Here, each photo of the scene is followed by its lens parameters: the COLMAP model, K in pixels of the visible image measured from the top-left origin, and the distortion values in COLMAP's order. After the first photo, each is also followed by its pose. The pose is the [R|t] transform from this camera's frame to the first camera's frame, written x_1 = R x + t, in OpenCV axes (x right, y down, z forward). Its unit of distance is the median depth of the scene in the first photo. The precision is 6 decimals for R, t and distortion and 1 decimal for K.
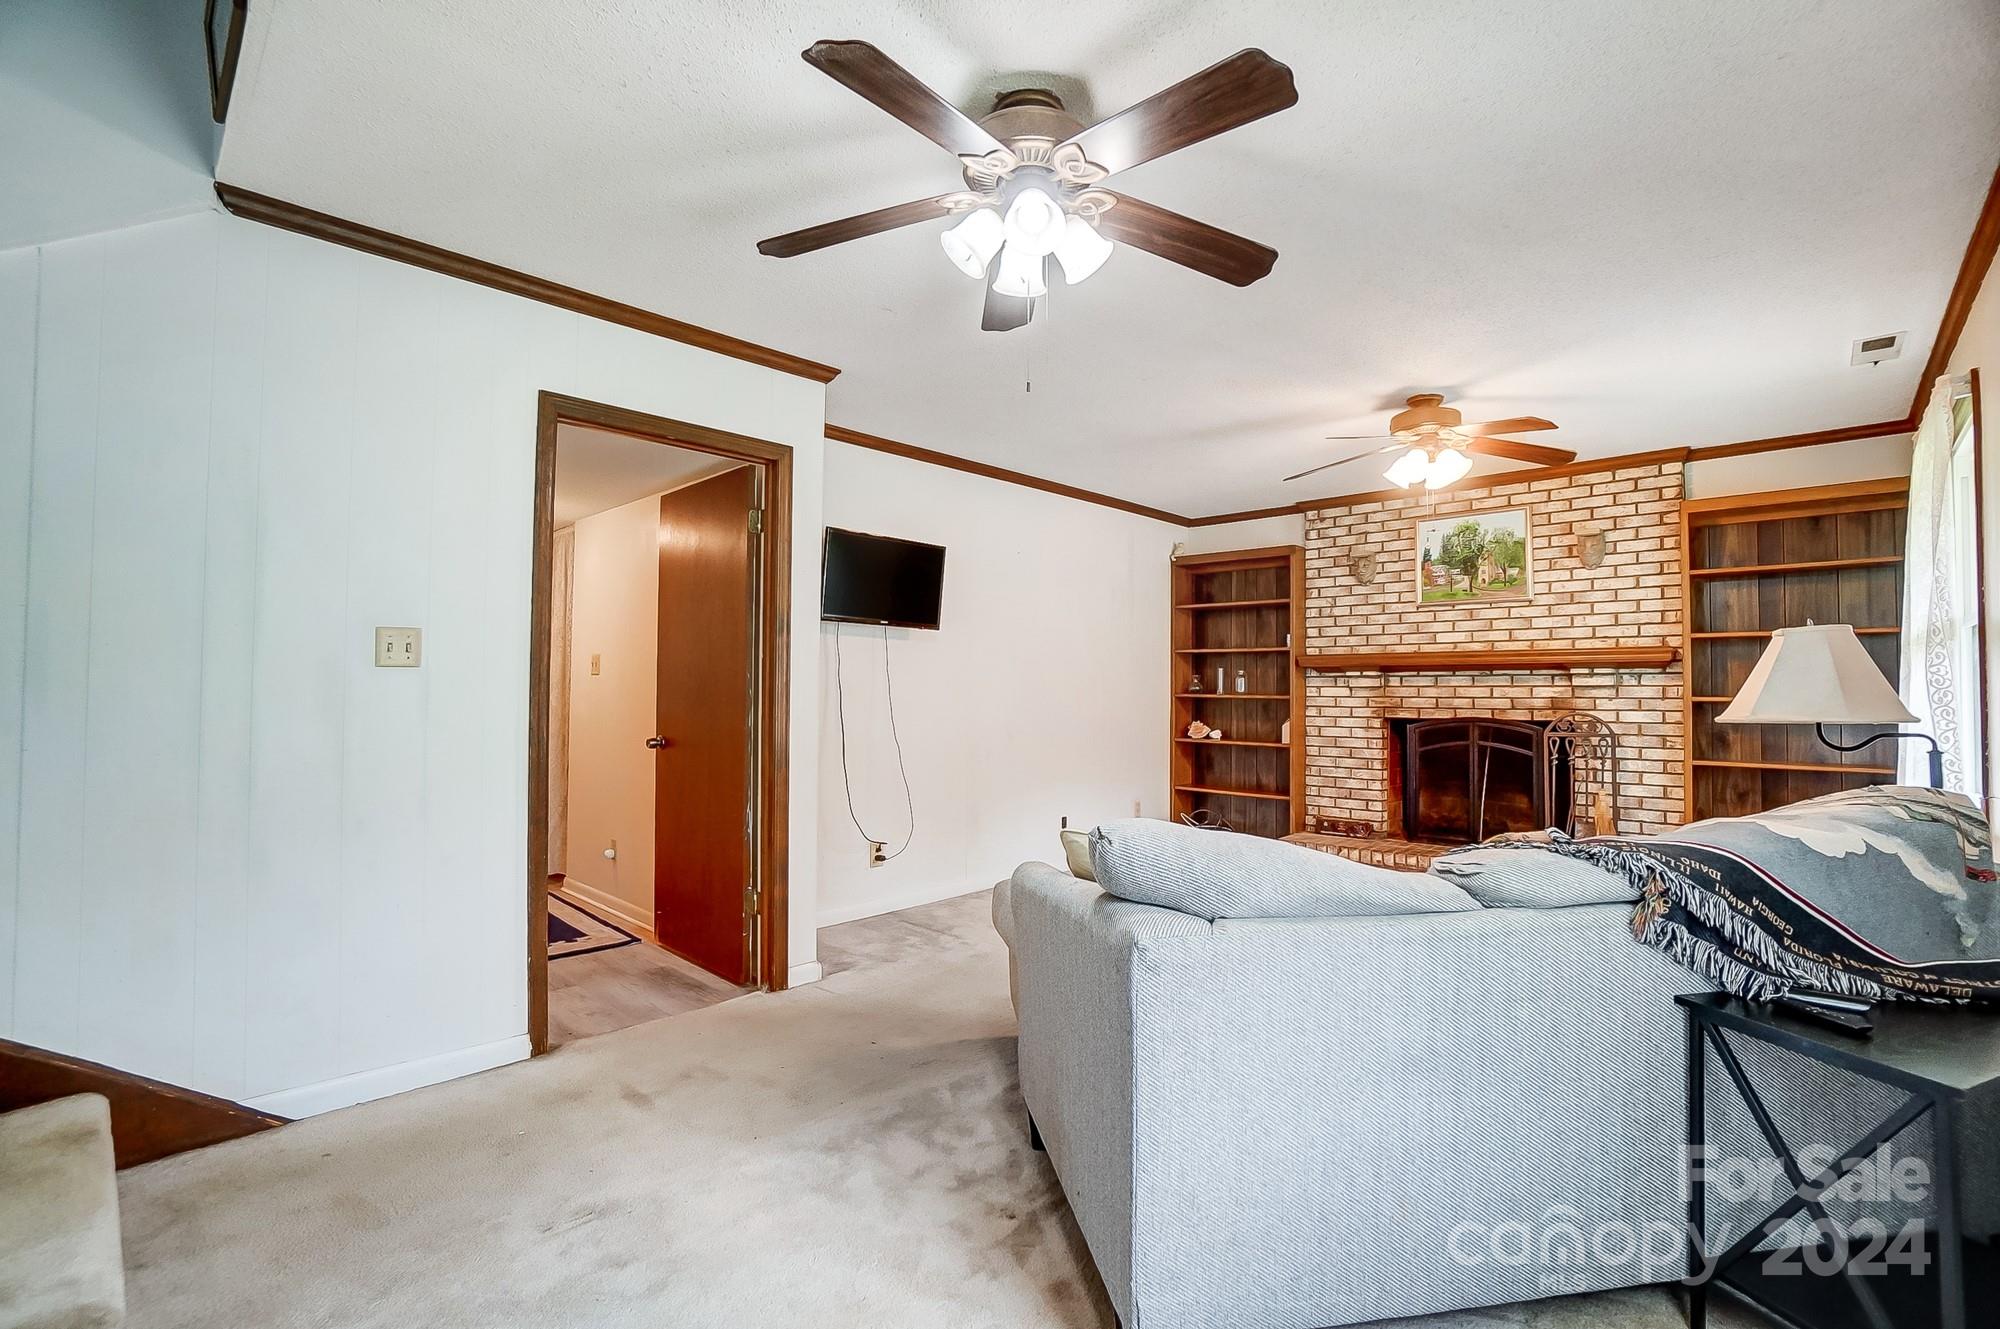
lens RADIAL K [[887.2, 0, 999.7], [0, 887.2, 669.6], [0, 0, 1]] dist [-0.028173, 0.006676]
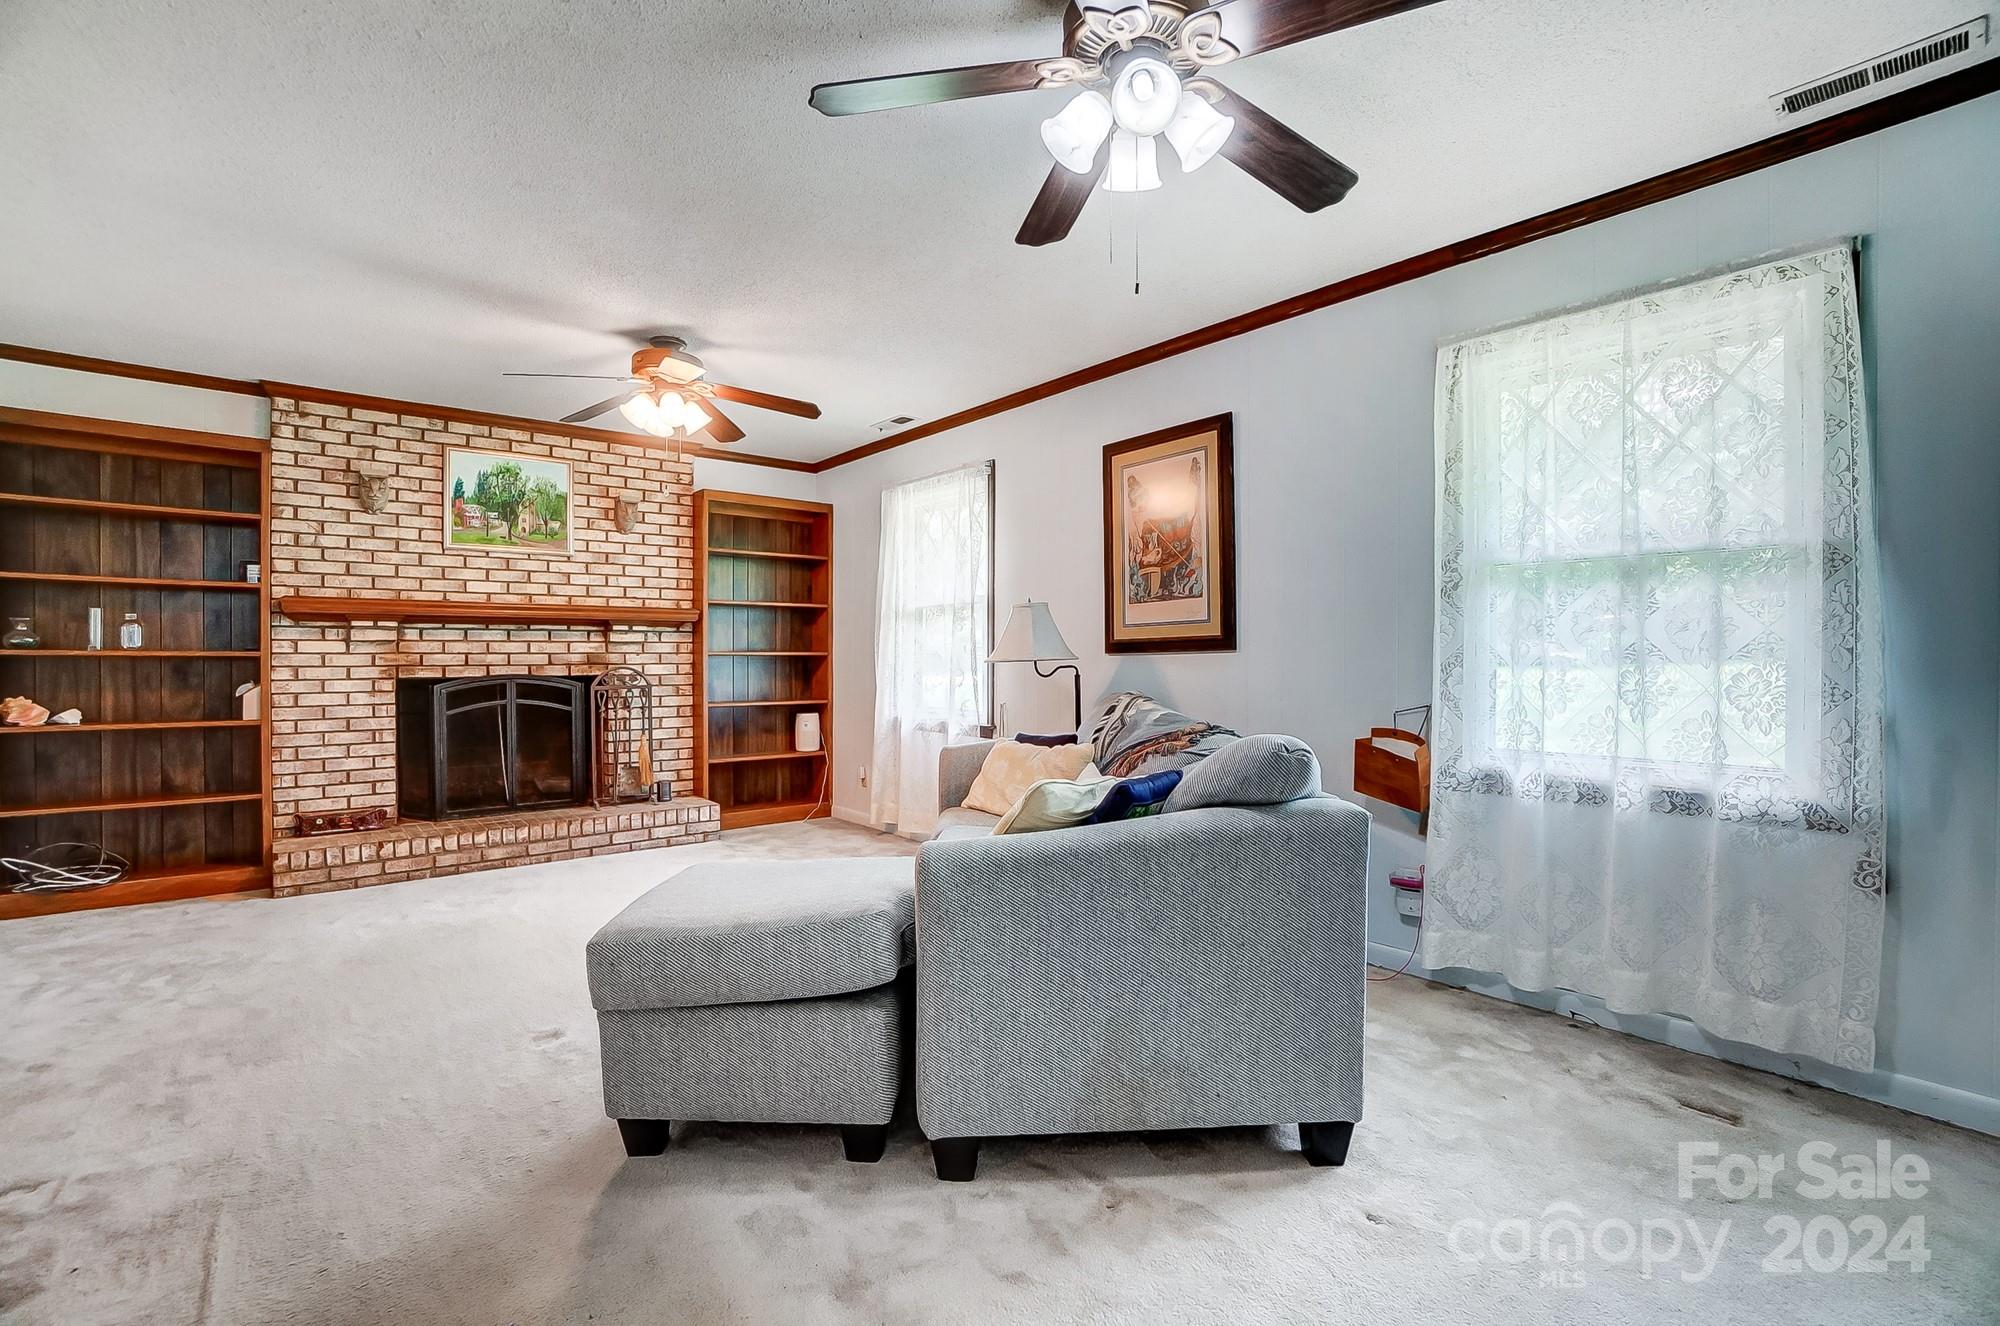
lens RADIAL K [[887.2, 0, 1000.2], [0, 887.2, 665.7], [0, 0, 1]] dist [-0.028173, 0.006676]
pose [[0.156538, -0.011927, 0.987600, -0.292105], [-0.020753, 0.999667, 0.015362, 0.019122], [-0.987454, -0.022900, 0.156238, 0.328705]]
